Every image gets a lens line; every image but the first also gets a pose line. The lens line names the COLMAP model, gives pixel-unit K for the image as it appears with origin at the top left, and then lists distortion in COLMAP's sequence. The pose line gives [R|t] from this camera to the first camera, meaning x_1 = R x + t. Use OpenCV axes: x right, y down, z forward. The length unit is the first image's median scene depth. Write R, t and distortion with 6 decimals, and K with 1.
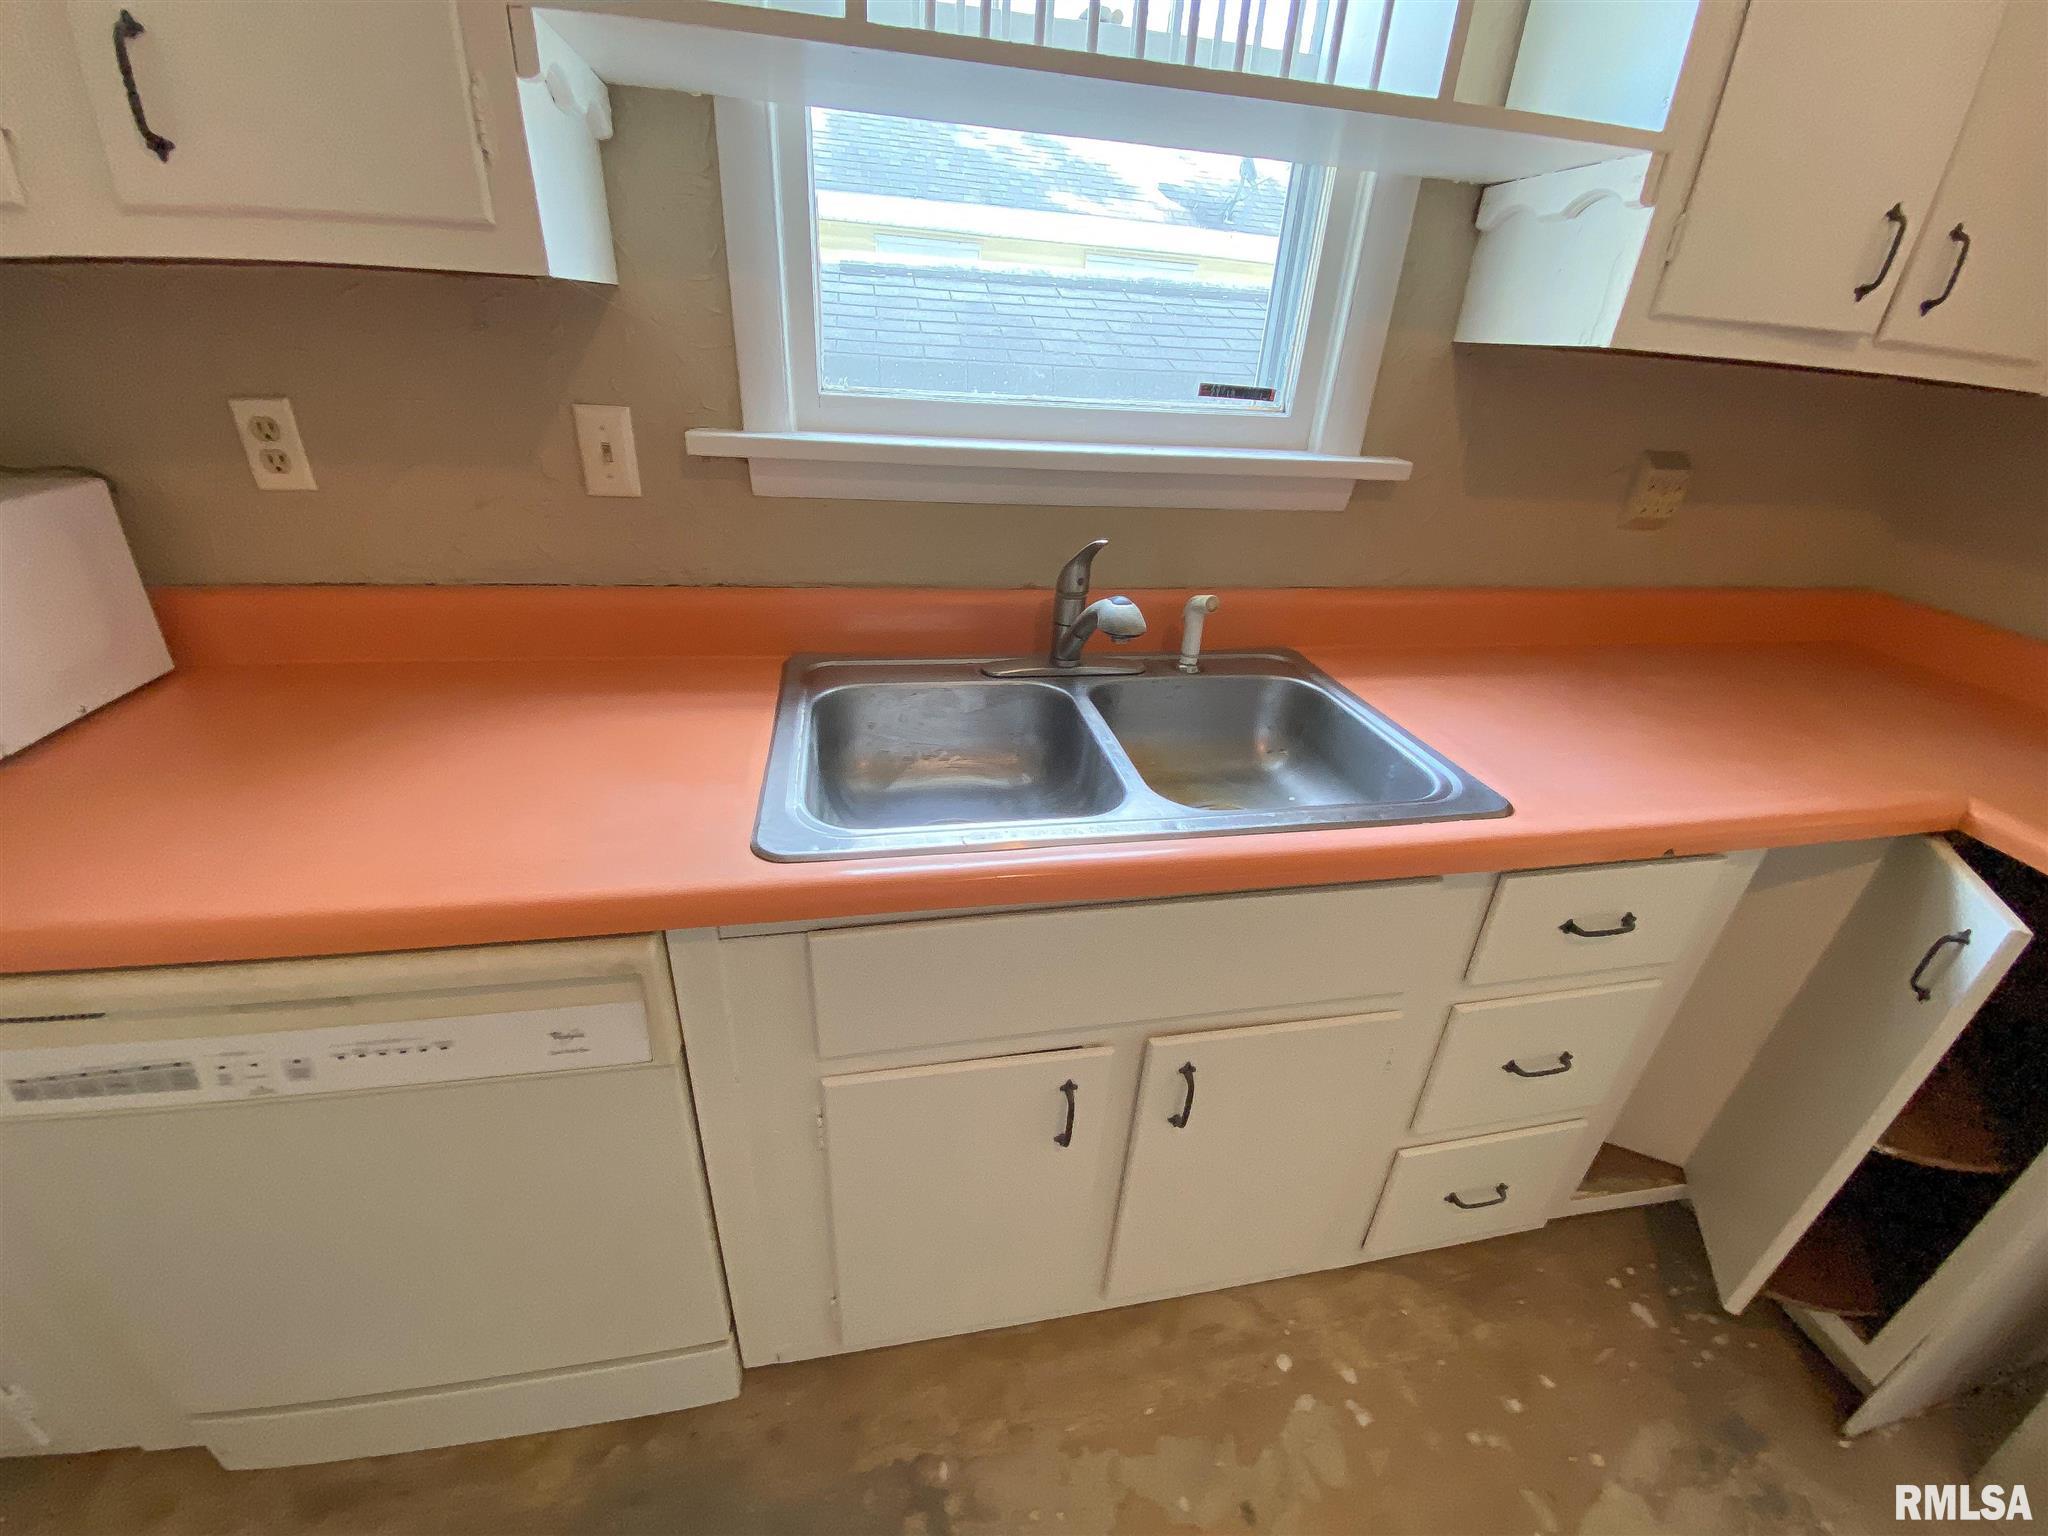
lens RADIAL K [[826.4, 0, 1023.8], [0, 826.4, 771.4], [0, 0, 1]] dist [0.031771, -0.027217]
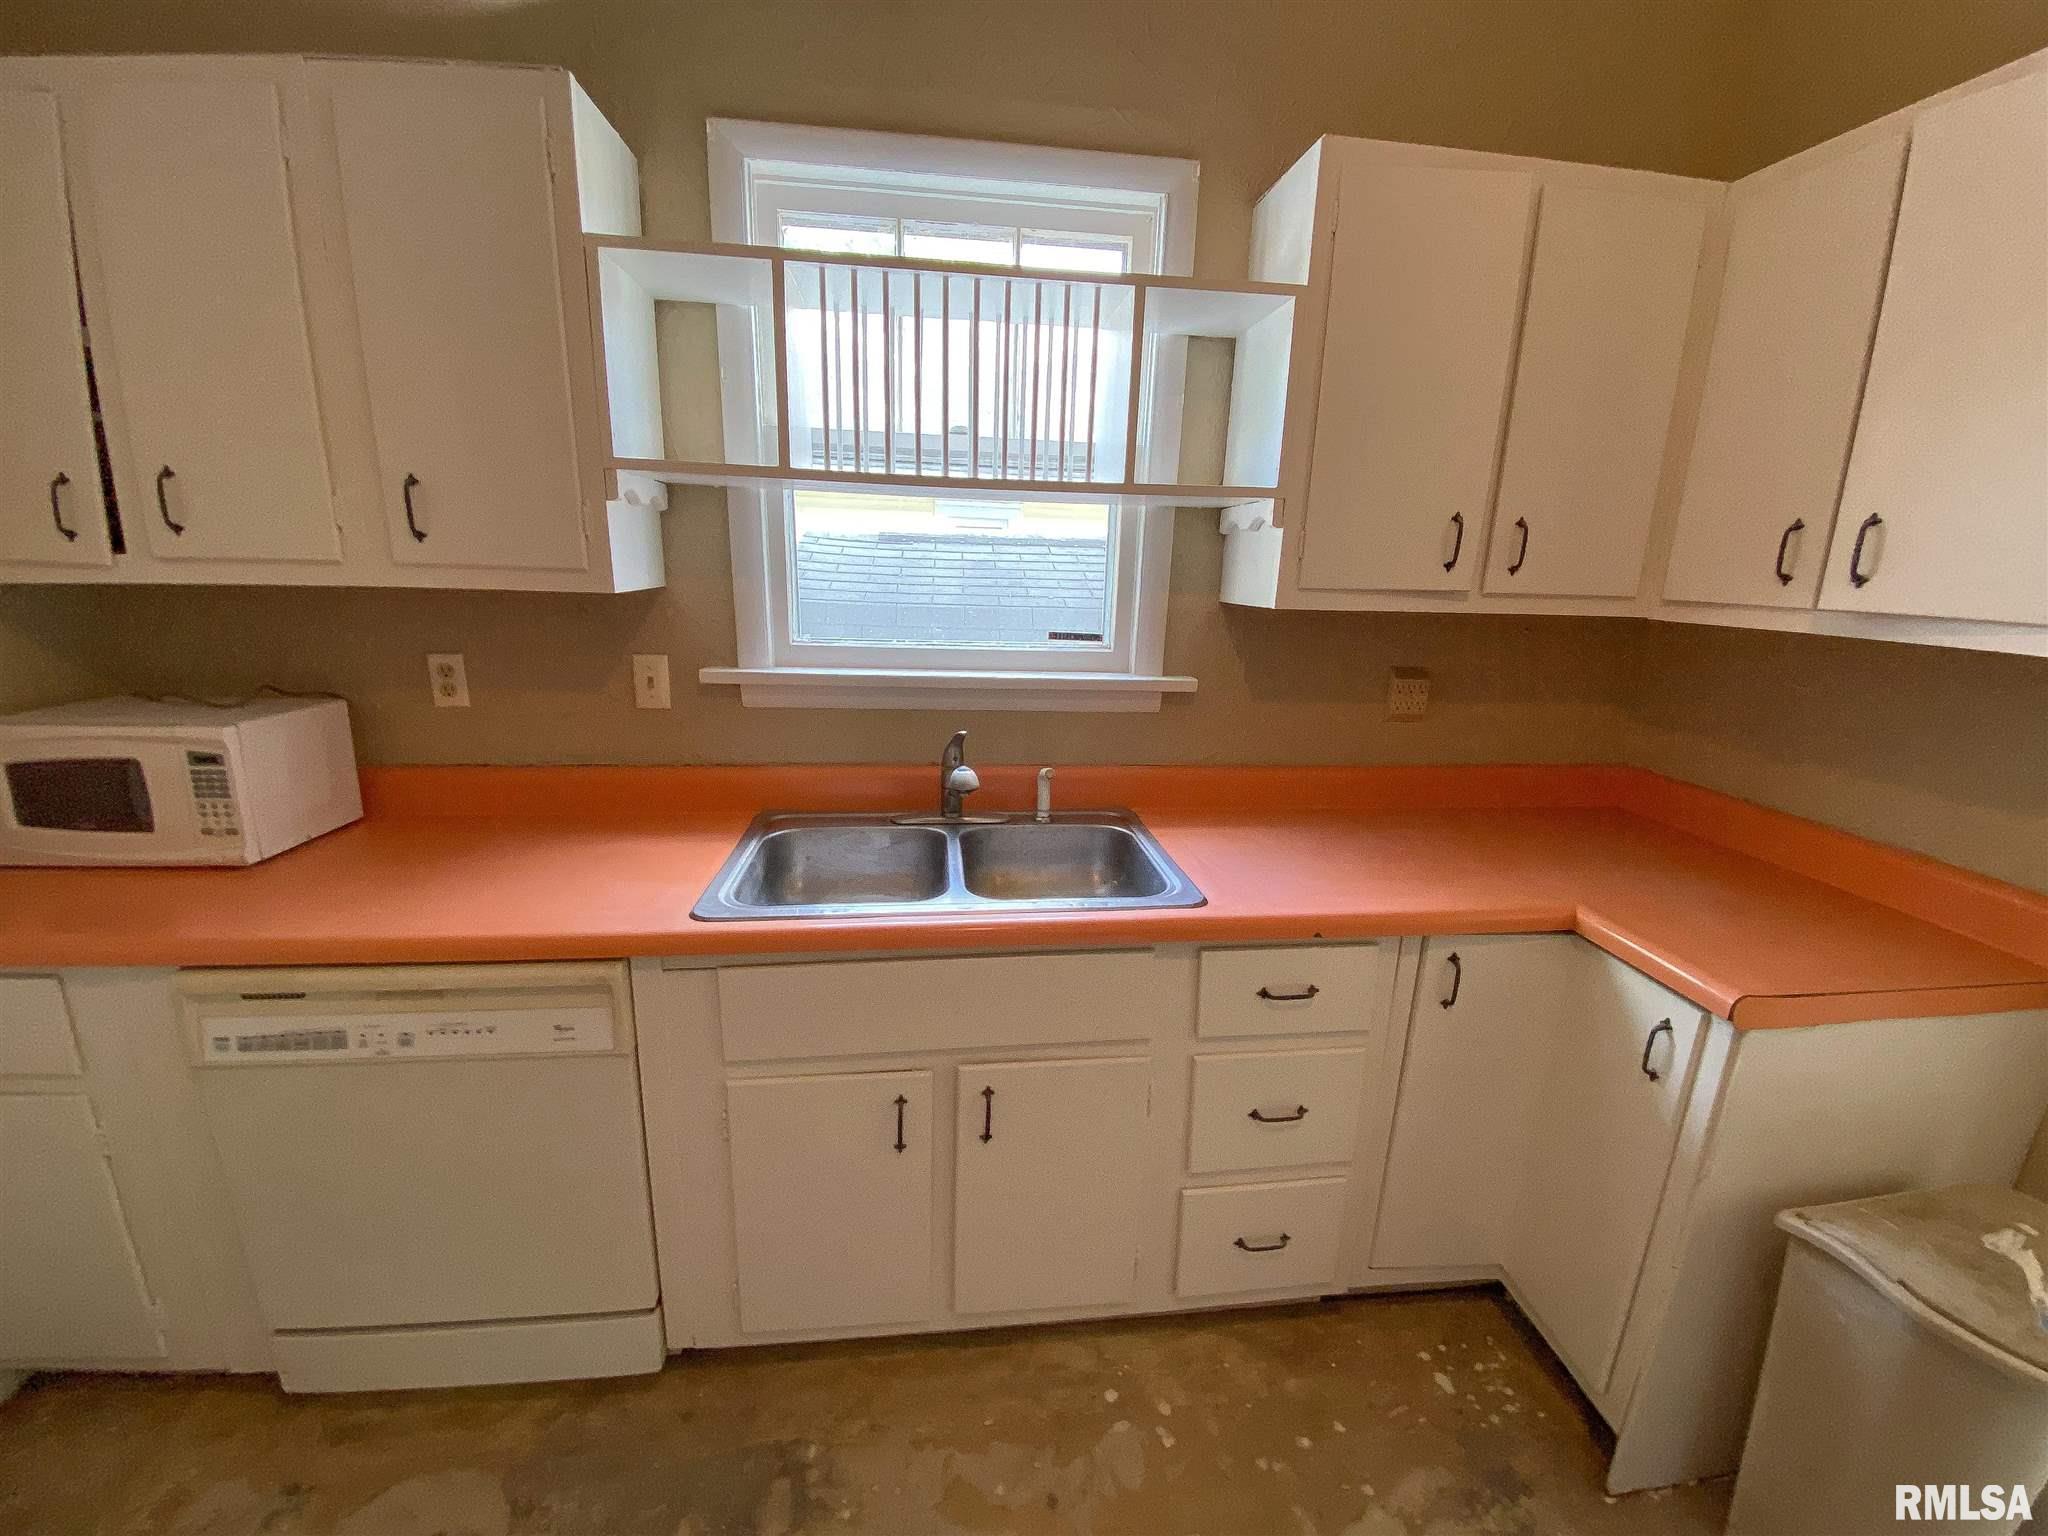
lens RADIAL K [[826.4, 0, 1023.8], [0, 826.4, 771.4], [0, 0, 1]] dist [0.031771, -0.027217]
pose [[0.996408, -0.007950, -0.084303, 0.322564], [-0.012339, 0.971325, -0.237434, 0.140009], [0.083773, 0.237622, 0.967739, -0.407634]]
